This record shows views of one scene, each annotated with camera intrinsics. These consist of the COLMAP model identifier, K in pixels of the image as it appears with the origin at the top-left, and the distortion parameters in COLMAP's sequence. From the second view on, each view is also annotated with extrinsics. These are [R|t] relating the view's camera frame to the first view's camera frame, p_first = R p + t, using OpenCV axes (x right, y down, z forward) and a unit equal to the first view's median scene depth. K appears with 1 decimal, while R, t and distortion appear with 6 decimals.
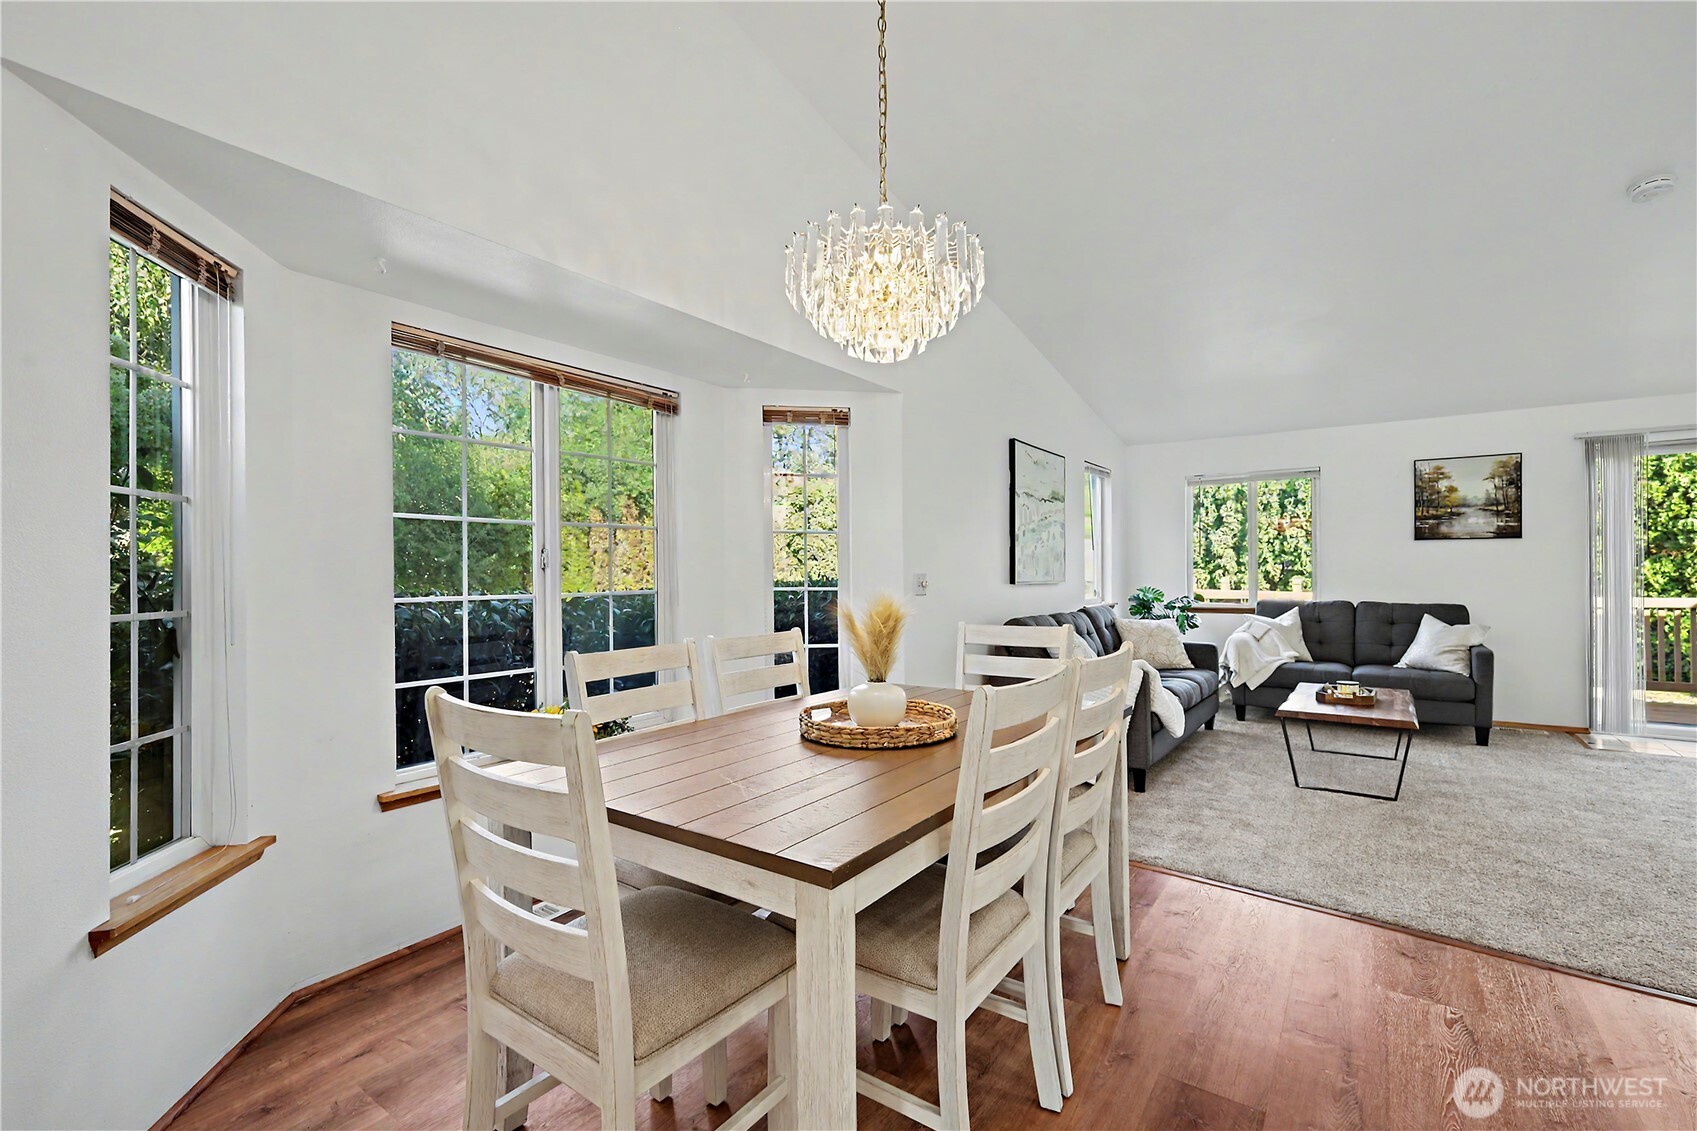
lens RADIAL K [[746.4, 0, 850.4], [0, 746.4, 565.6], [0, 0, 1]] dist [0.003850, -0.001173]
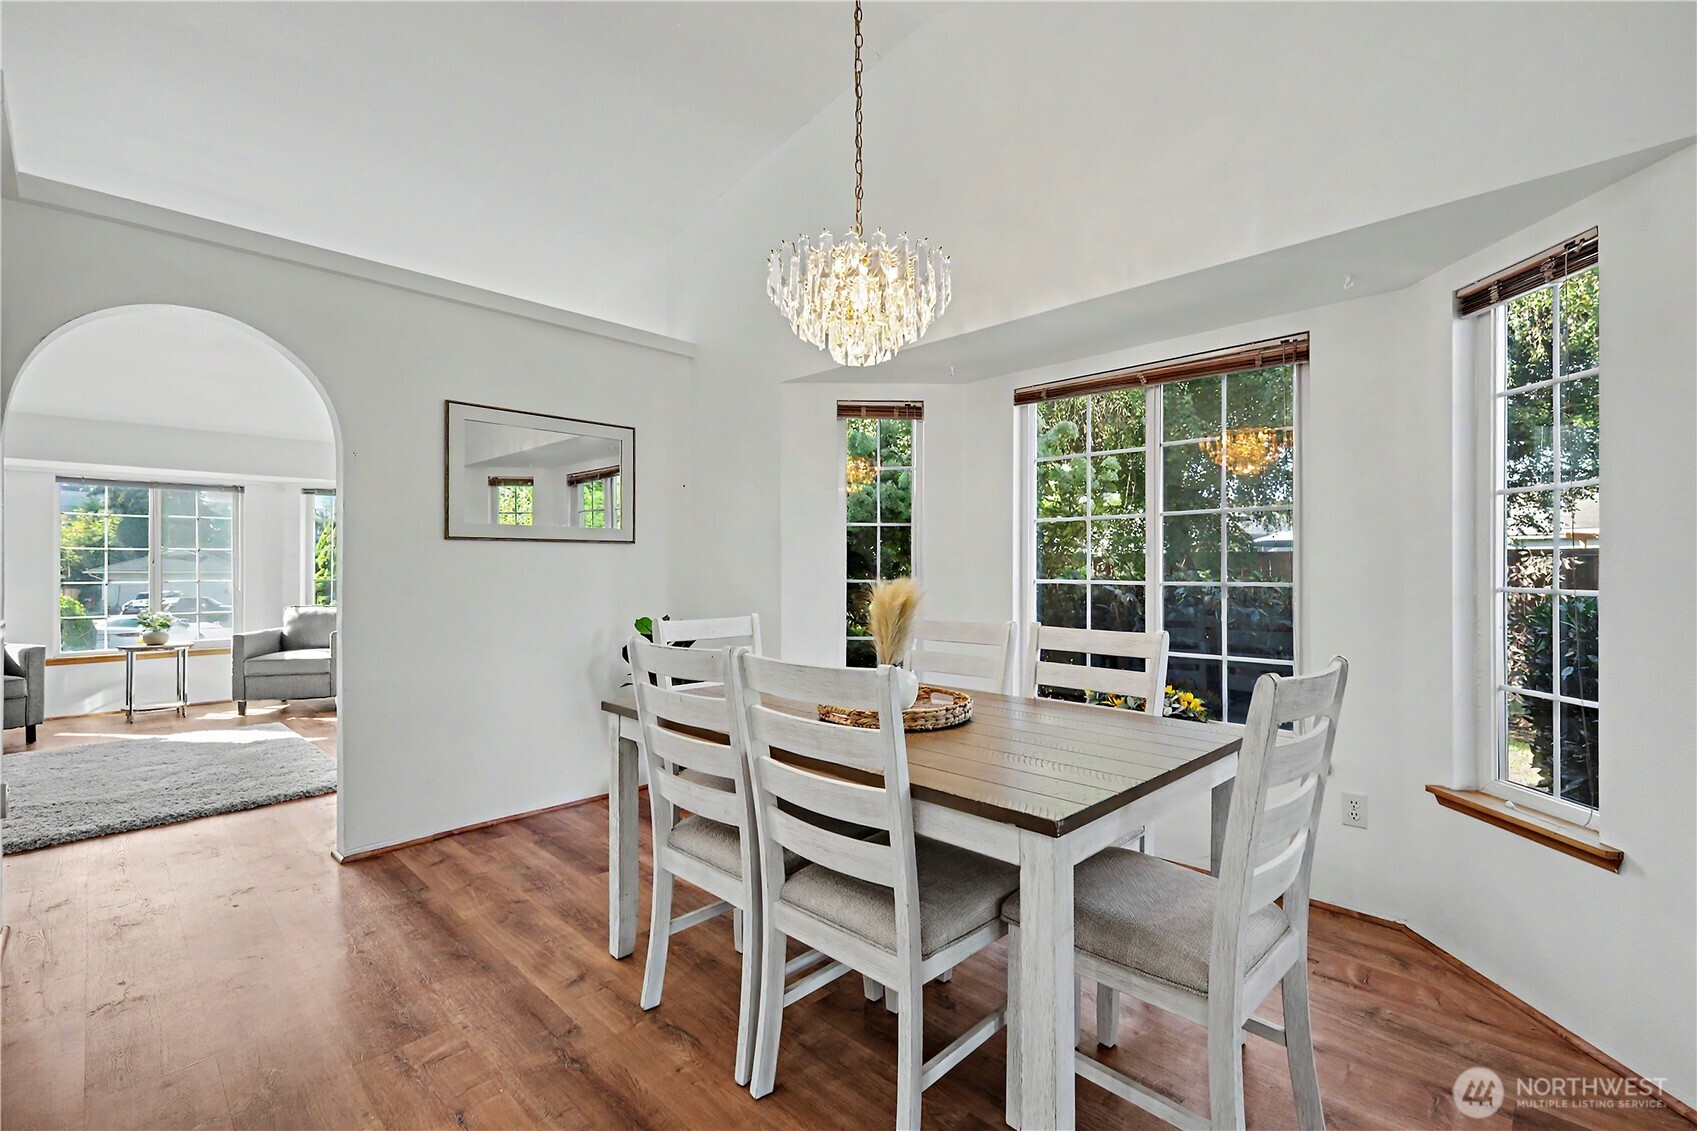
lens RADIAL K [[746.4, 0, 859.9], [0, 746.4, 563.7], [0, 0, 1]] dist [0.003850, -0.001173]
pose [[-0.160193, 0.003434, -0.987080, 0.373803], [0.009733, 0.999951, 0.001899, 0.004290], [0.987038, -0.009303, -0.160218, 0.392987]]
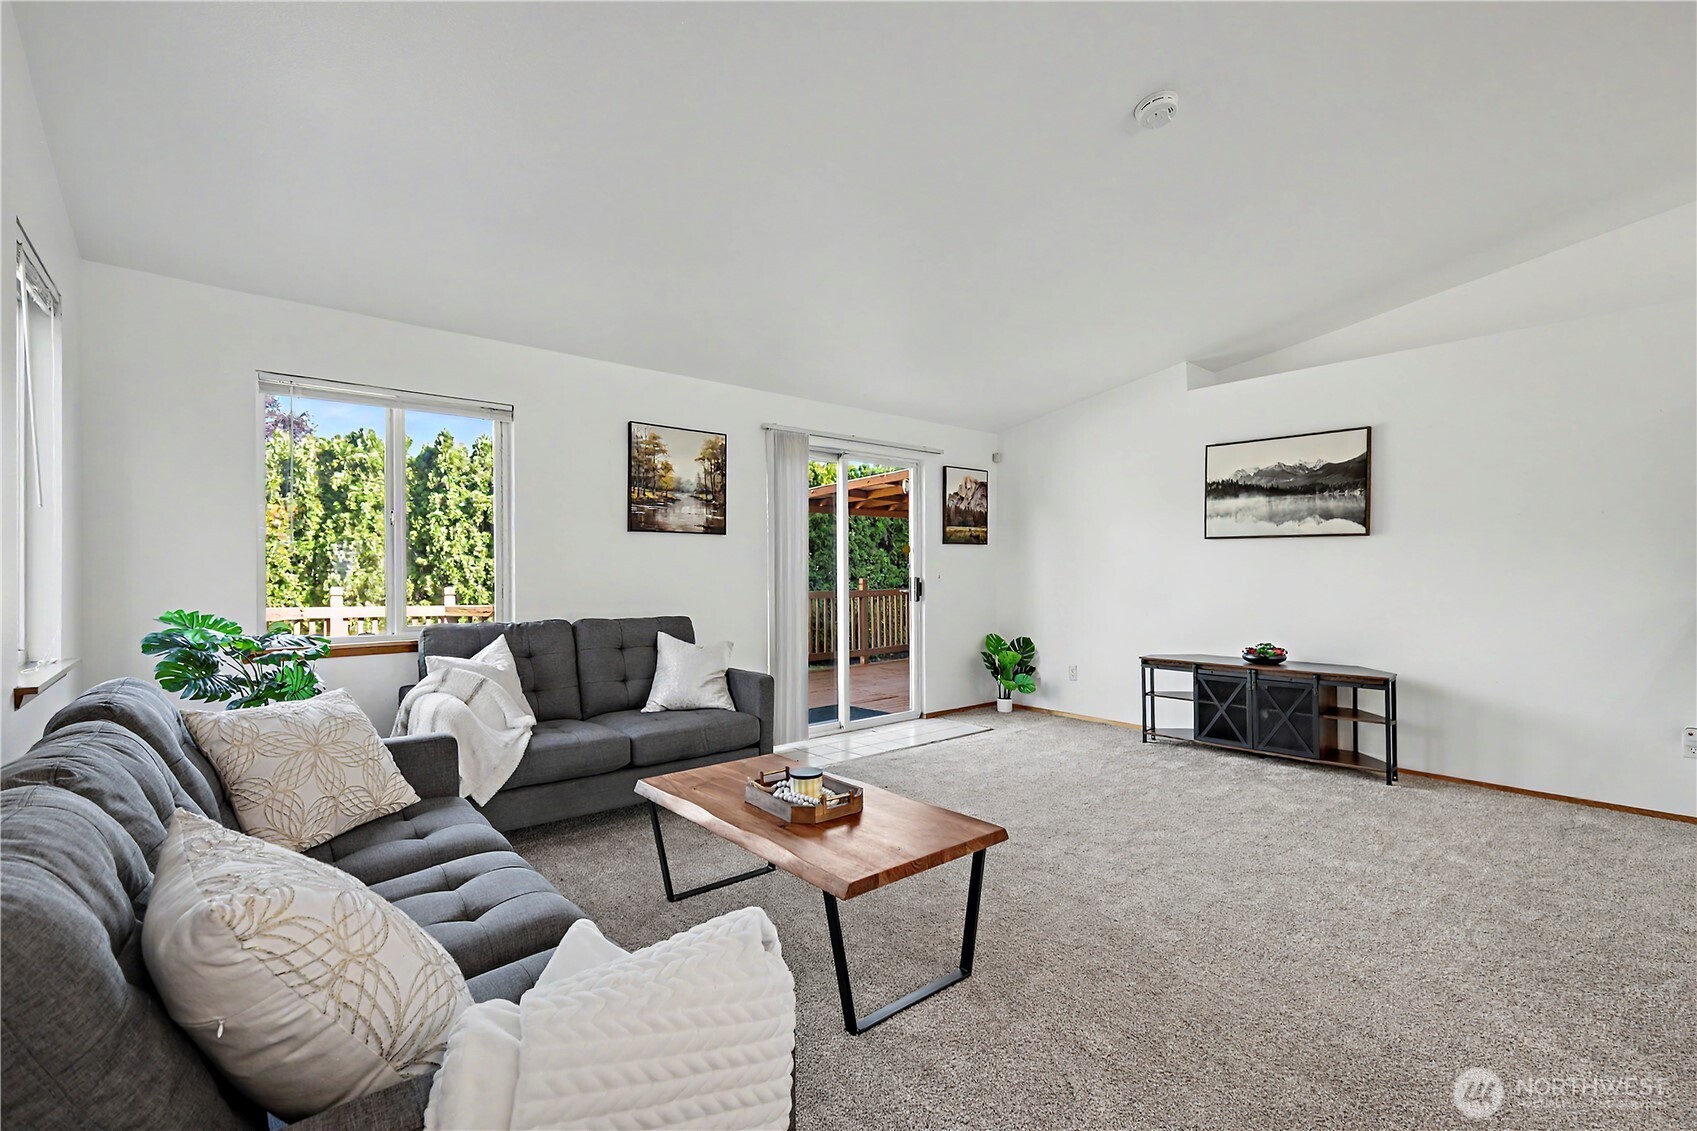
lens RADIAL K [[746.4, 0, 861.6], [0, 746.4, 572.7], [0, 0, 1]] dist [0.003850, -0.001173]
pose [[0.242311, 0.002882, 0.970194, 0.106849], [-0.004331, 0.999989, -0.001888, 0.007388], [-0.970189, -0.003745, 0.242321, 0.629135]]
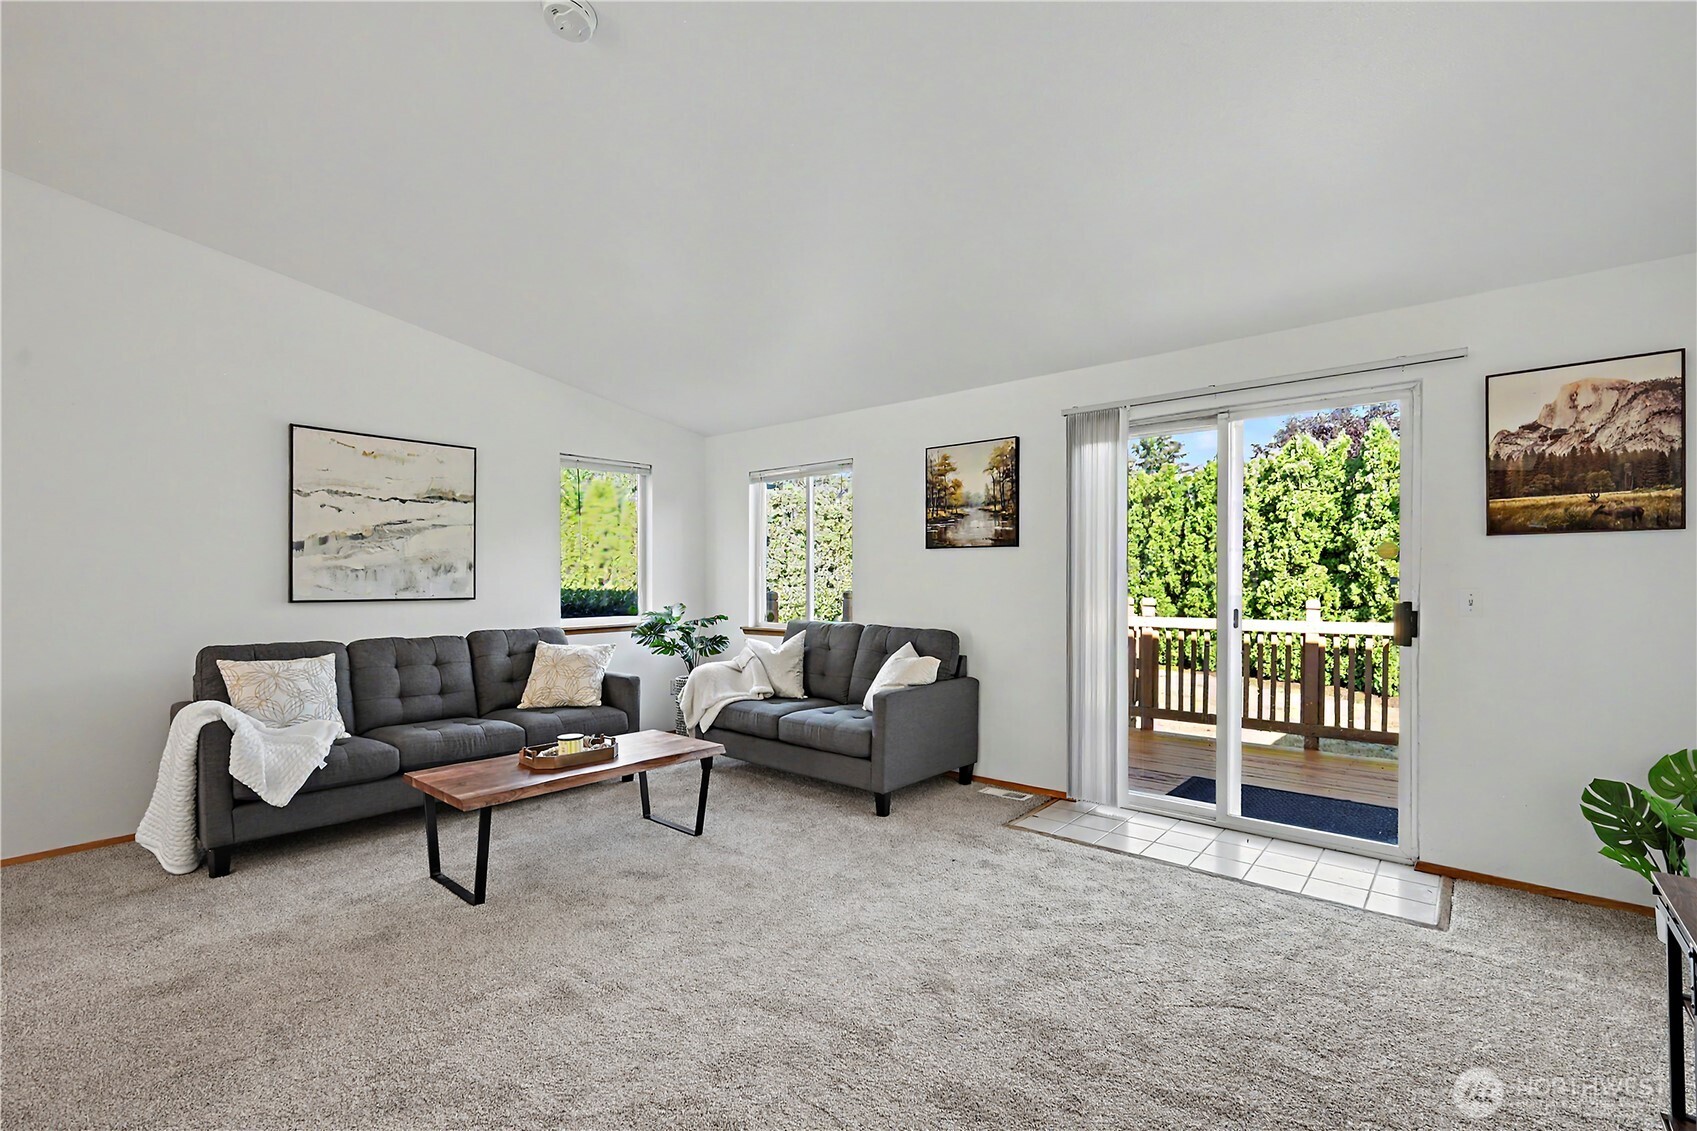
lens RADIAL K [[746.4, 0, 847.8], [0, 746.4, 582.1], [0, 0, 1]] dist [0.003850, -0.001173]
pose [[0.995879, 0.004942, -0.090554, 0.775371], [-0.003791, 0.999910, 0.012870, -0.008641], [0.090610, -0.012474, 0.995808, 0.206645]]
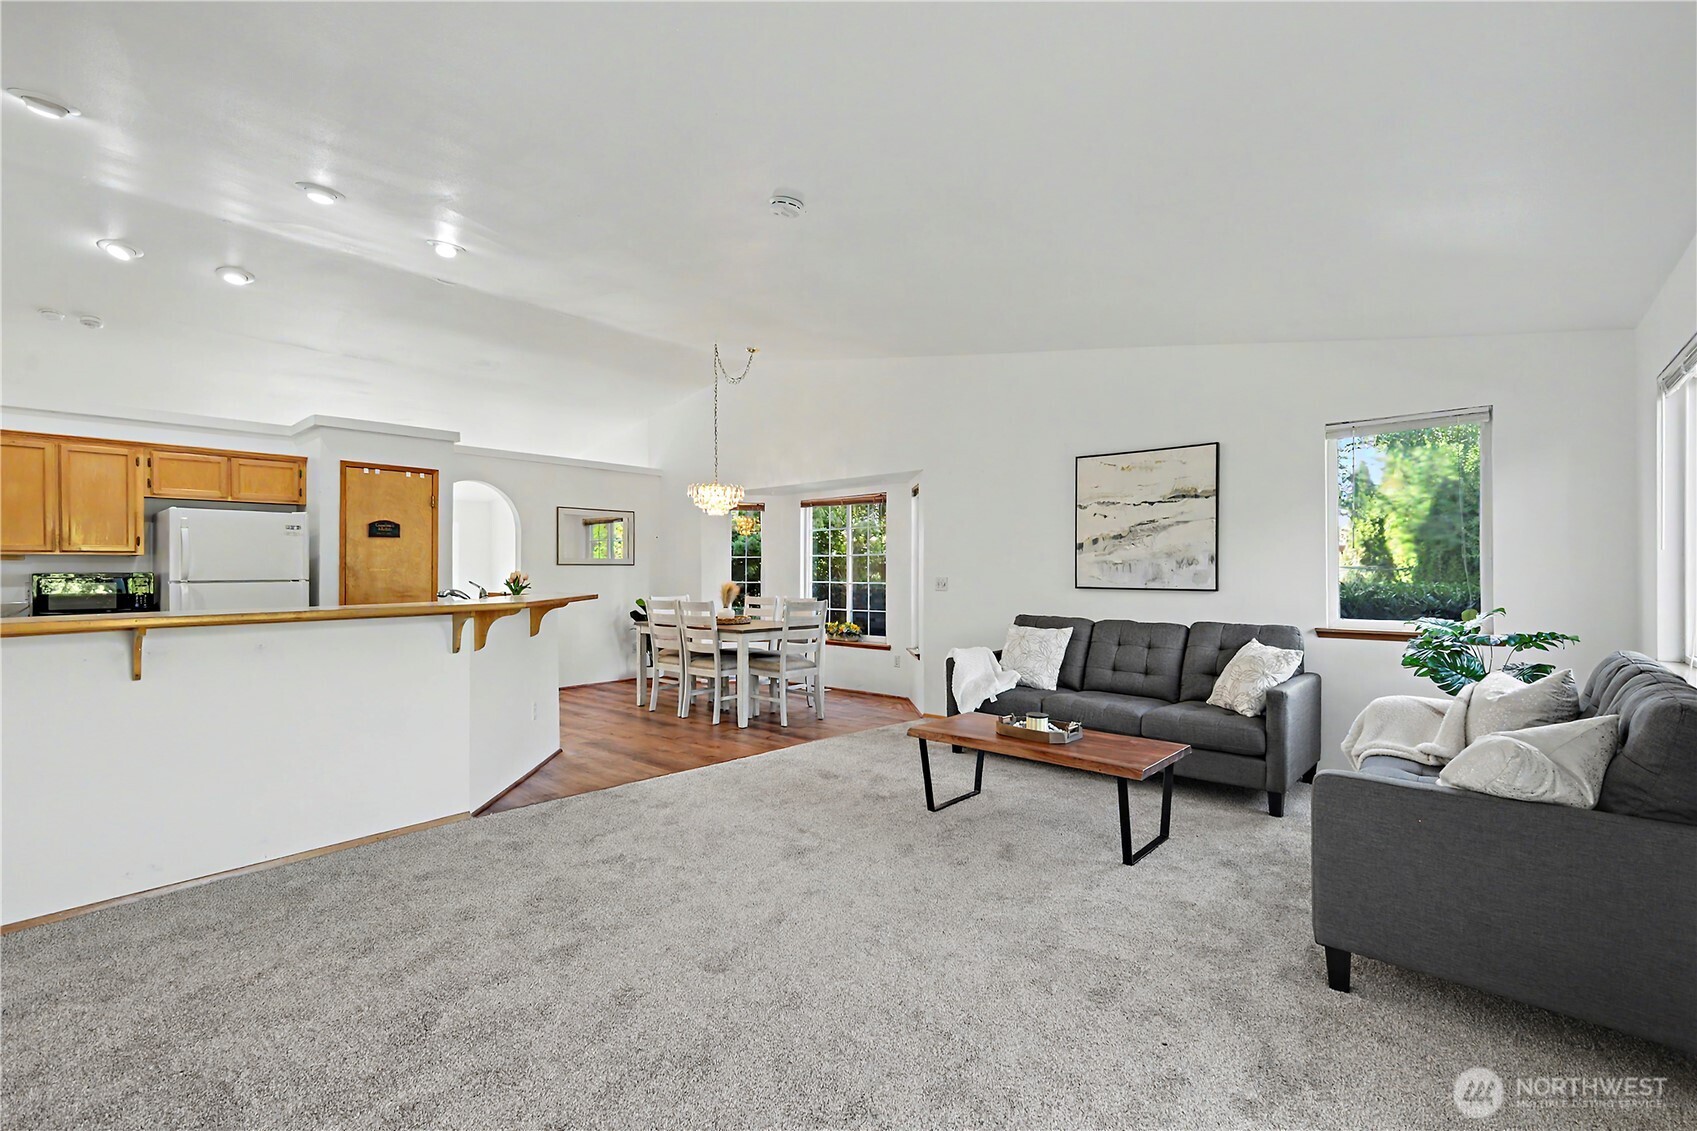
lens RADIAL K [[733.7, 0, 863.2], [0, 733.7, 568.4], [0, 0, 1]] dist [-0.000611, 0.000526]
pose [[-0.094479, 0.004648, -0.995516, 1.152102], [0.010685, 0.999936, 0.003654, -0.010242], [0.995470, -0.010292, -0.094522, 0.676232]]
